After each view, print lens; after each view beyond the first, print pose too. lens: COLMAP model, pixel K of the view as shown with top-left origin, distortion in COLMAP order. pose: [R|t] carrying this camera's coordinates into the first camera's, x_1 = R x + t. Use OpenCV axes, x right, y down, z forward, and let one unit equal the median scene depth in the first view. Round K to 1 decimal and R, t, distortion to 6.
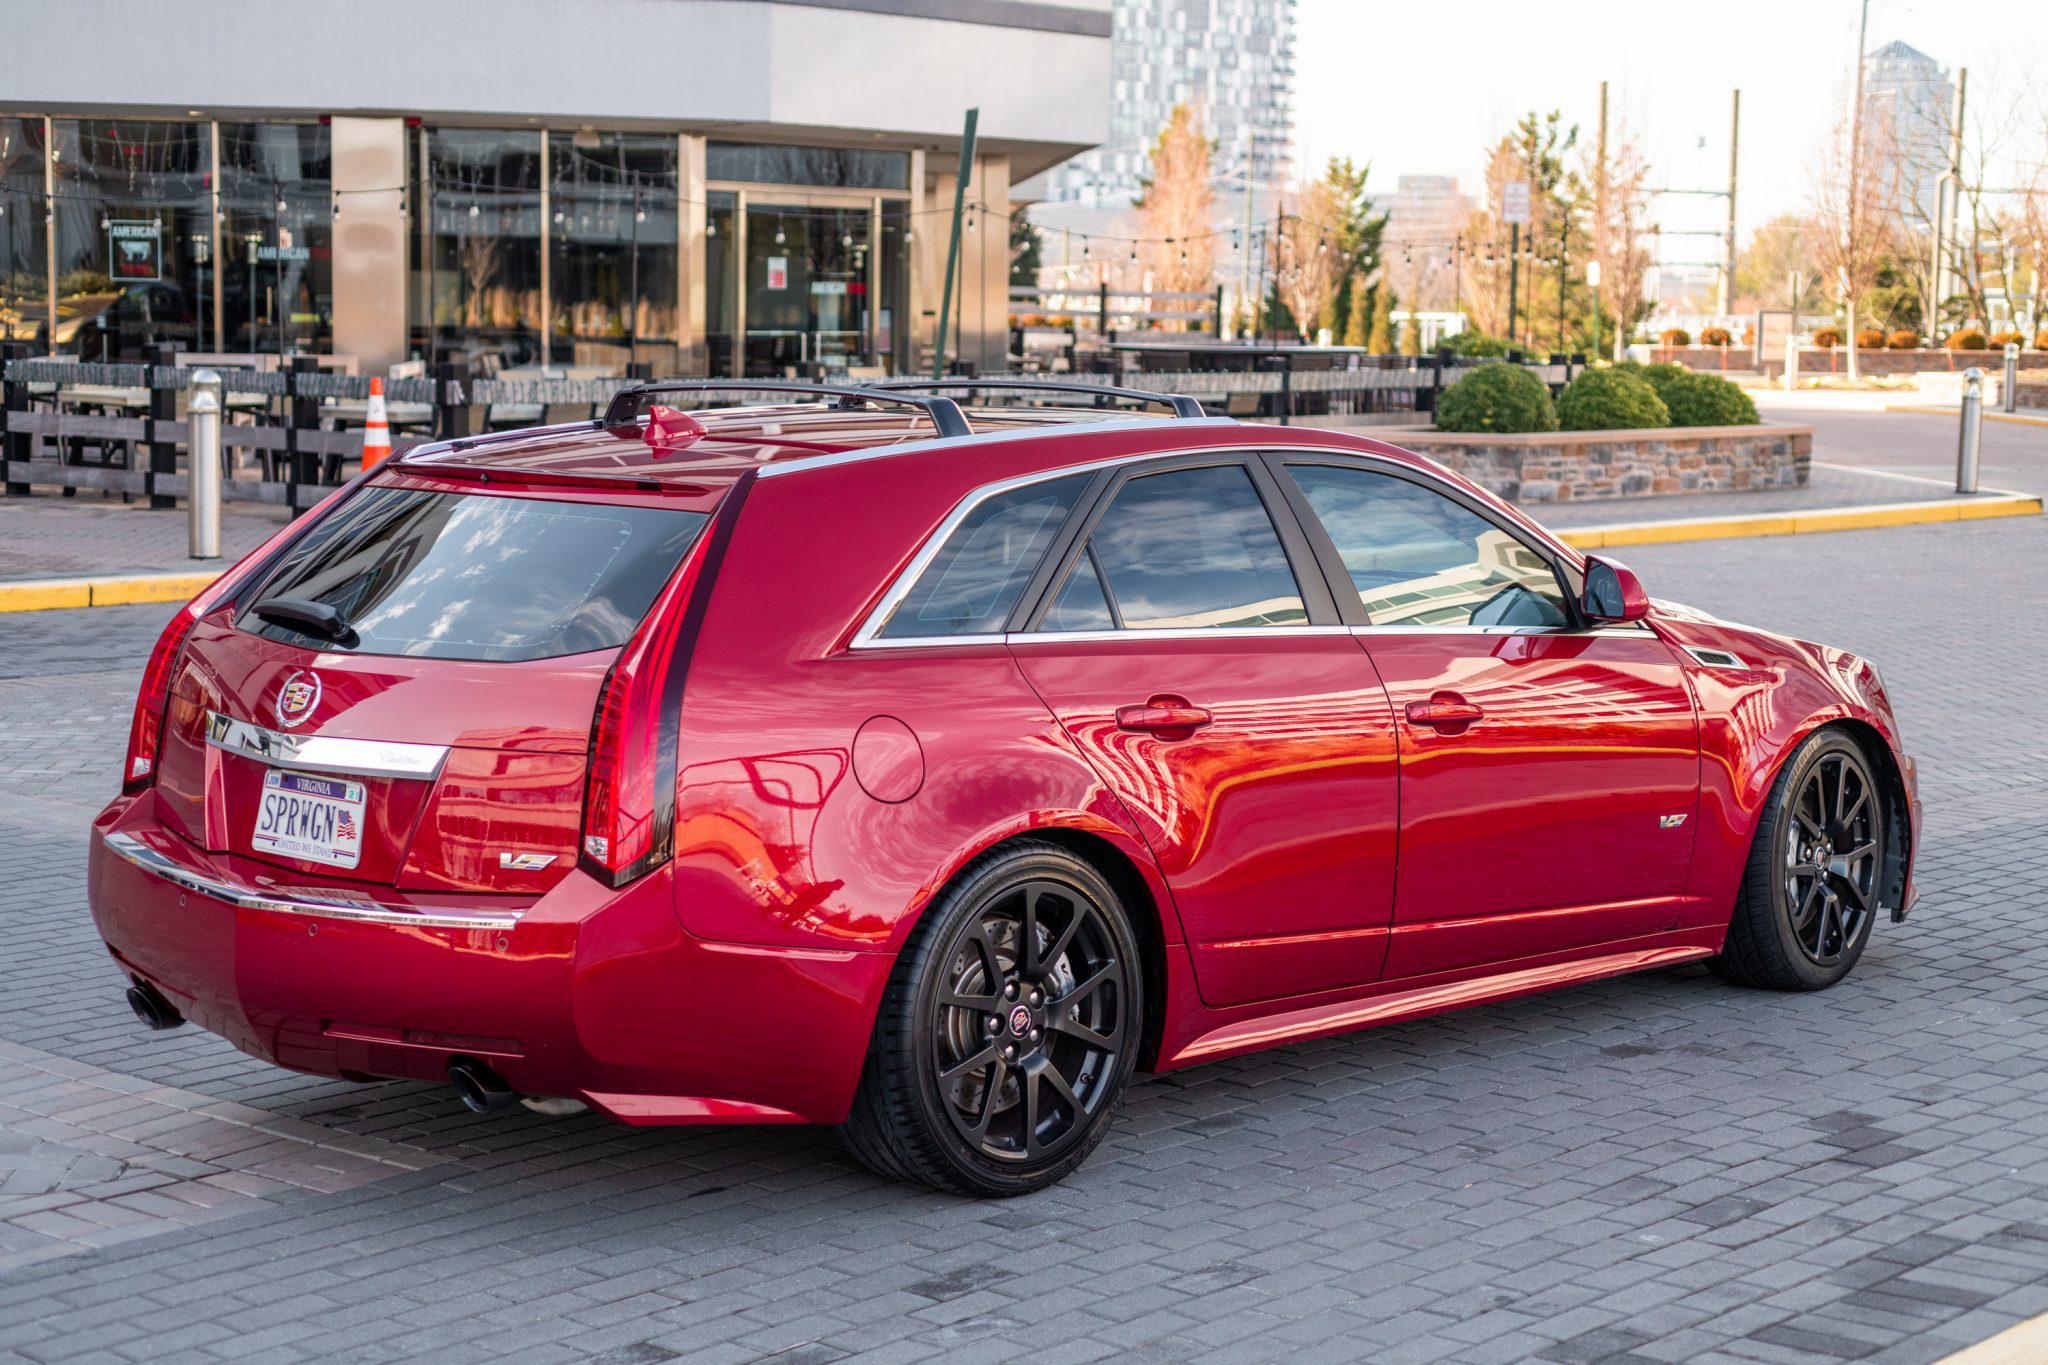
lens RADIAL K [[3566.7, 0, 1024.0], [0, 3566.7, 682.5], [0, 0, 1]] dist [0.052982, 0.074262]
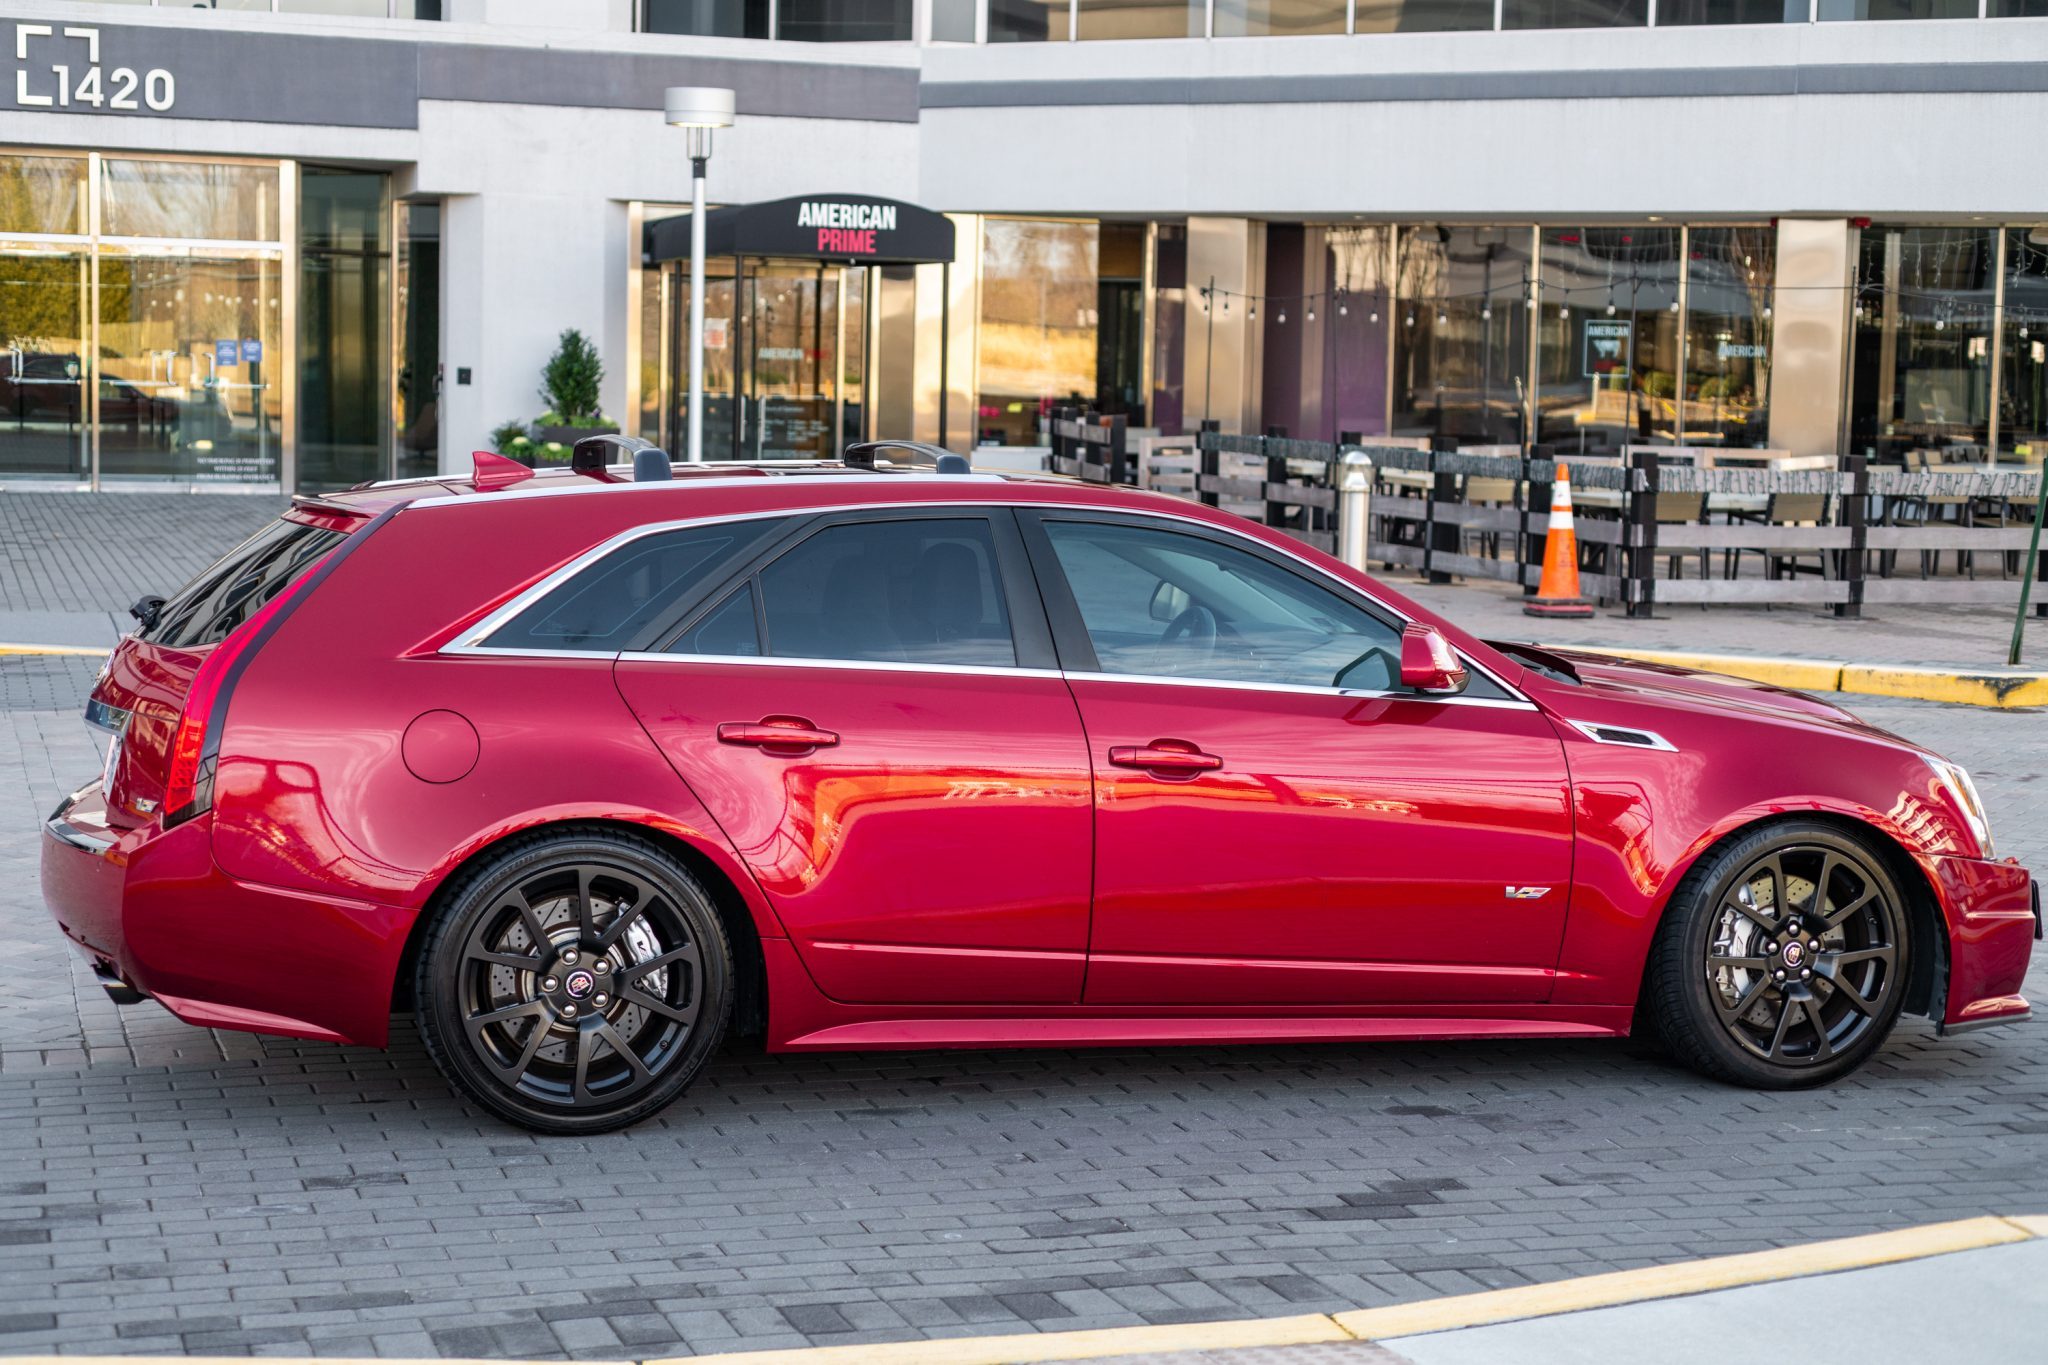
lens RADIAL K [[3484.1, 0, 1024.0], [0, 3484.1, 682.5], [0, 0, 1]] dist [0.133997, -0.047466]
pose [[0.859847, 0.053908, -0.507697, 0.197482], [-0.067793, 0.997660, -0.008882, -0.000693], [0.506030, 0.042056, 0.861490, 0.027270]]
